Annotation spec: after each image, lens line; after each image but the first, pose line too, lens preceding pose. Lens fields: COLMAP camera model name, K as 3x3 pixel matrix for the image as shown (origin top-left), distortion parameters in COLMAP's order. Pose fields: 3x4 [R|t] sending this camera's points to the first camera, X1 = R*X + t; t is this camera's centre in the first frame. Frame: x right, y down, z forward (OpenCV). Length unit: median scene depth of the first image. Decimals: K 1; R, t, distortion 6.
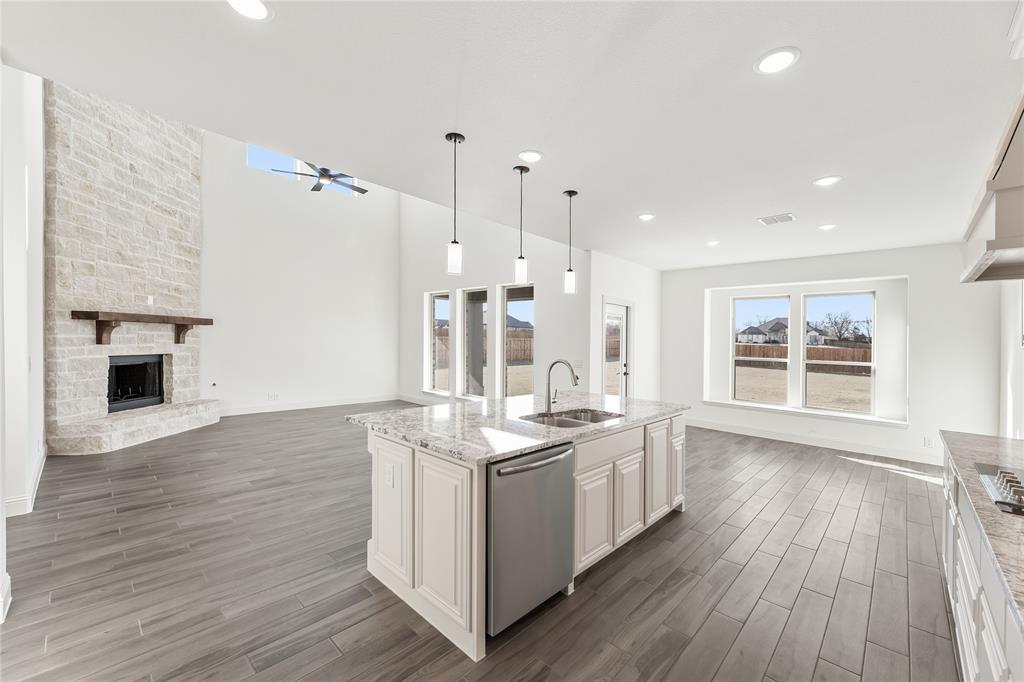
lens RADIAL K [[413.8, 0, 514.0], [0, 413.8, 349.3], [0, 0, 1]] dist [-0.001099, 0.000156]
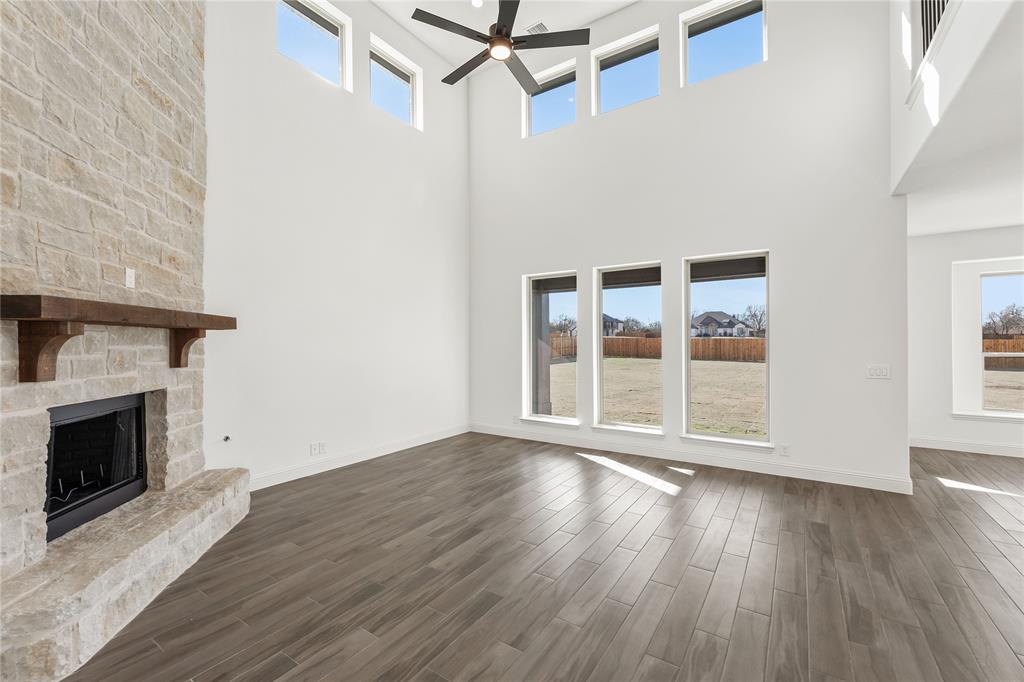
lens RADIAL K [[430.3, 0, 515.7], [0, 430.3, 337.7], [0, 0, 1]] dist [0.002703, -0.001095]
pose [[0.984996, -0.030842, 0.169798, -0.506320], [0.035659, 0.999042, -0.025386, -0.022396], [-0.168853, 0.031060, 0.985152, 0.426206]]
